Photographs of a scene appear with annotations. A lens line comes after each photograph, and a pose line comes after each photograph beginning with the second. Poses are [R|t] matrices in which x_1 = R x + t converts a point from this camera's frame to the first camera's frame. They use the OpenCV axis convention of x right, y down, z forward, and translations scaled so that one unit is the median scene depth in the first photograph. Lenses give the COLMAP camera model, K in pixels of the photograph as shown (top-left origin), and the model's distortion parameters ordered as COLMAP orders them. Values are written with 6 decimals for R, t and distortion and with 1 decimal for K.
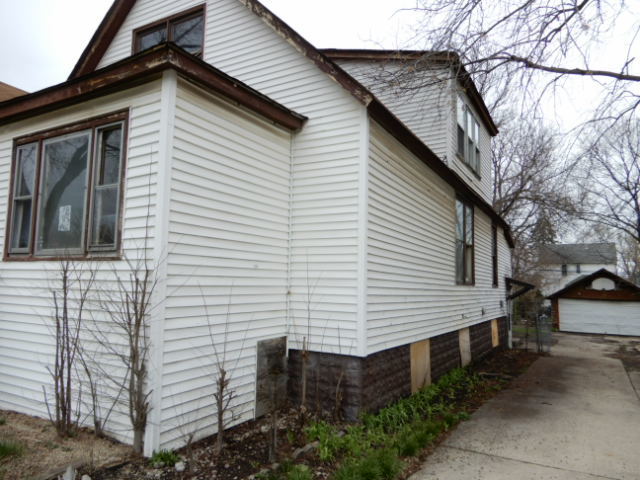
lens RADIAL K [[454.6, 0, 315.9], [0, 454.6, 241.3], [0, 0, 1]] dist [0.000423, -0.008109]
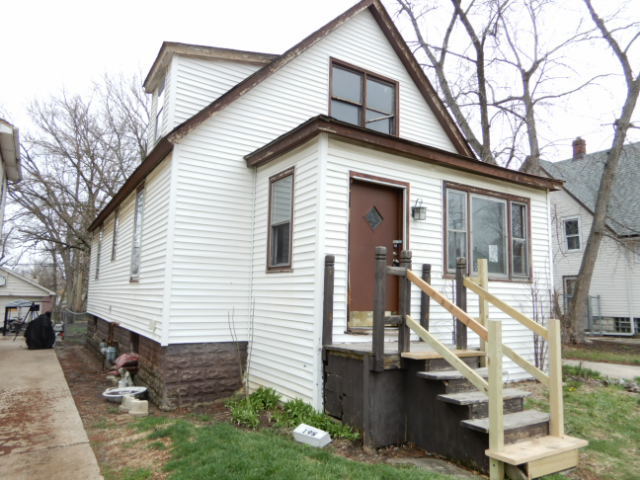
lens RADIAL K [[454.6, 0, 321.8], [0, 454.6, 237.3], [0, 0, 1]] dist [0.000423, -0.008109]
pose [[0.475158, 0.096256, 0.874620, -1.442922], [-0.099068, 0.993531, -0.055521, 0.024649], [-0.874306, -0.060265, 0.481619, 0.516369]]
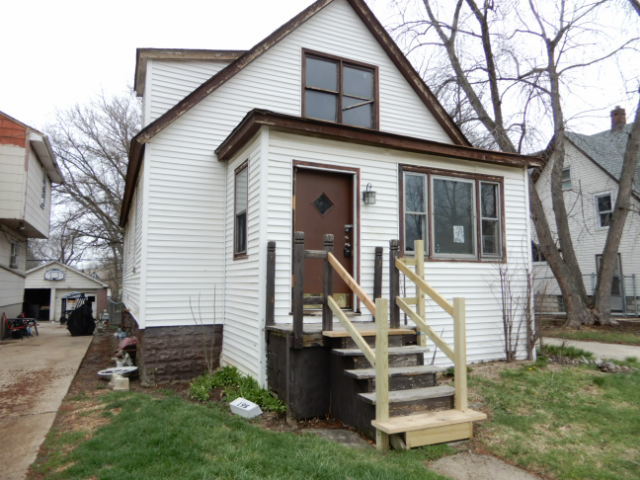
lens RADIAL K [[454.6, 0, 324.2], [0, 454.6, 238.3], [0, 0, 1]] dist [0.000423, -0.008109]
pose [[0.582159, 0.051742, 0.811427, -1.365893], [-0.066797, 0.997643, -0.015694, 0.011554], [-0.810327, -0.045064, 0.584243, 0.318878]]
